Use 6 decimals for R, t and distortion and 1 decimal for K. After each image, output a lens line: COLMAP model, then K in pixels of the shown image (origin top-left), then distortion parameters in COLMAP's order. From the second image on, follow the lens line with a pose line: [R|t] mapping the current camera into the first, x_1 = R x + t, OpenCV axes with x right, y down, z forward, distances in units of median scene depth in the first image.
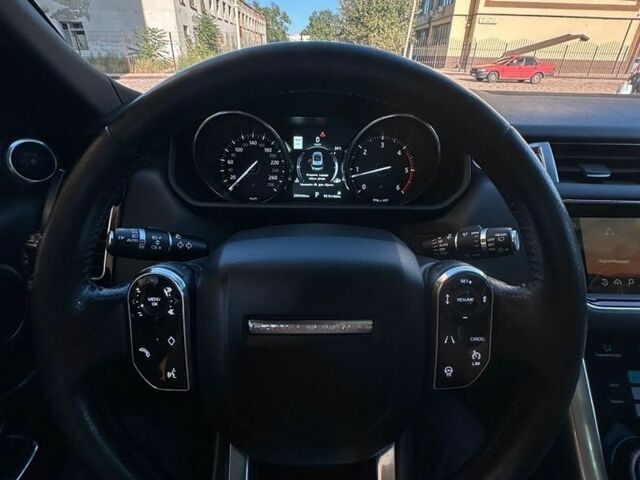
lens RADIAL K [[342.8, 0, 321.5], [0, 342.8, 240.2], [0, 0, 1]] dist [-0.008949, 0.002050]
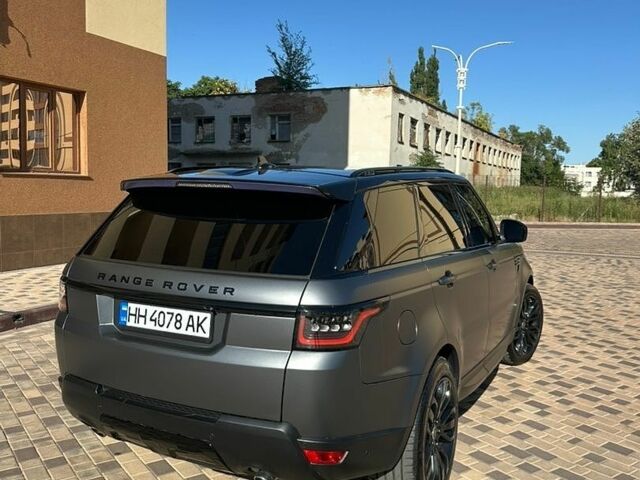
lens RADIAL K [[591.0, 0, 318.0], [0, 591.0, 240.8], [0, 0, 1]] dist [0.160738, -0.341330]
pose [[0.887398, 0.042982, -0.458996, 0.090327], [-0.225925, 0.908431, -0.351724, 0.078403], [0.401848, 0.415818, 0.815851, -0.163821]]
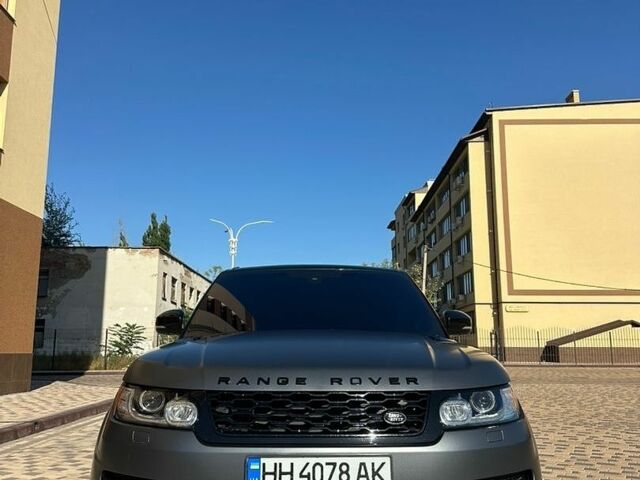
lens RADIAL K [[591.0, 0, 318.0], [0, 591.0, 240.8], [0, 0, 1]] dist [0.160738, -0.341330]
pose [[0.999726, -0.020641, -0.011031, 0.011733], [0.009078, 0.776443, -0.630122, 0.177374], [0.021571, 0.629850, 0.776418, -0.303246]]
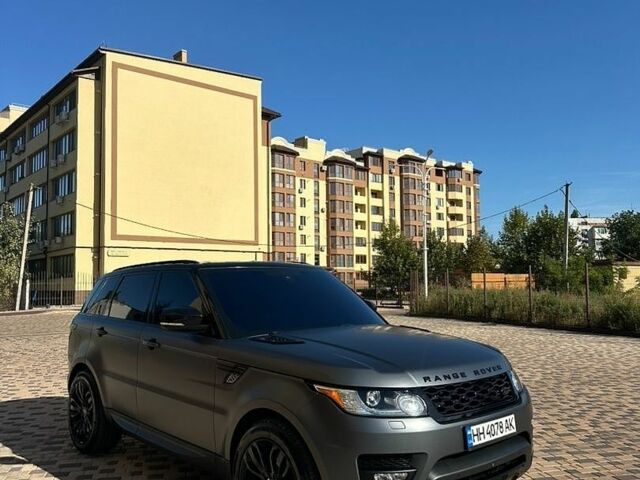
lens RADIAL K [[591.0, 0, 318.0], [0, 591.0, 240.8], [0, 0, 1]] dist [0.160738, -0.341330]
pose [[0.767325, 0.019850, 0.640951, -0.112271], [0.329856, 0.844928, -0.421060, 0.157606], [-0.549916, 0.534512, 0.641787, -0.307683]]
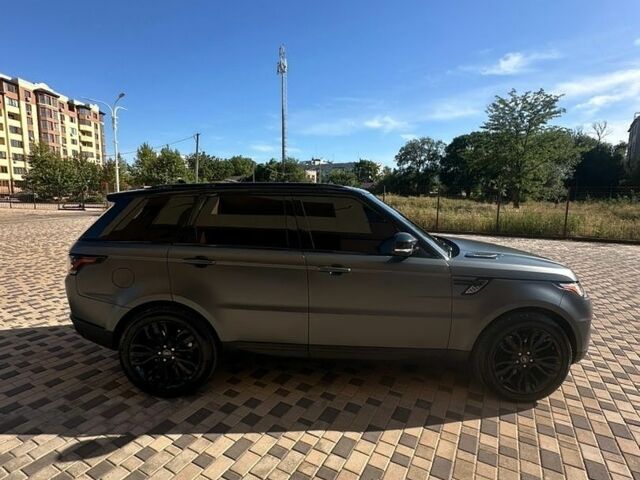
lens RADIAL K [[342.8, 0, 321.5], [0, 342.8, 240.2], [0, 0, 1]] dist [-0.008949, 0.002050]
pose [[0.024415, -0.152906, 0.987939, -0.135581], [0.467093, 0.875476, 0.123957, 0.065865], [-0.883871, 0.458433, 0.092796, -0.152443]]
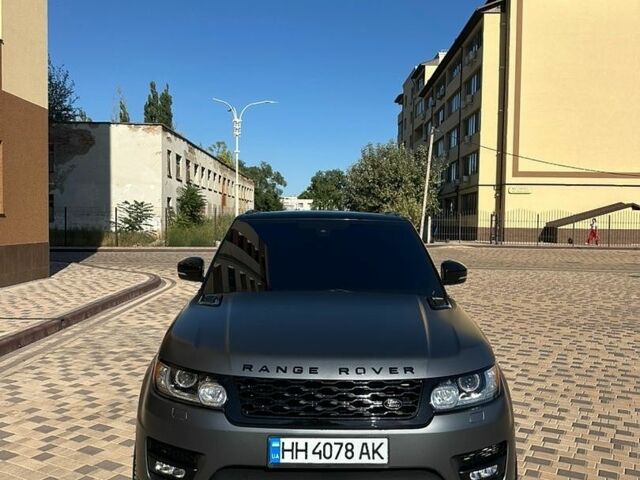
lens RADIAL K [[591.0, 0, 318.0], [0, 591.0, 240.8], [0, 0, 1]] dist [0.160738, -0.341330]
pose [[0.999788, -0.004088, -0.020201, 0.010666], [-0.005433, 0.893179, -0.449668, 0.163411], [0.019881, 0.449682, 0.892968, -0.324931]]
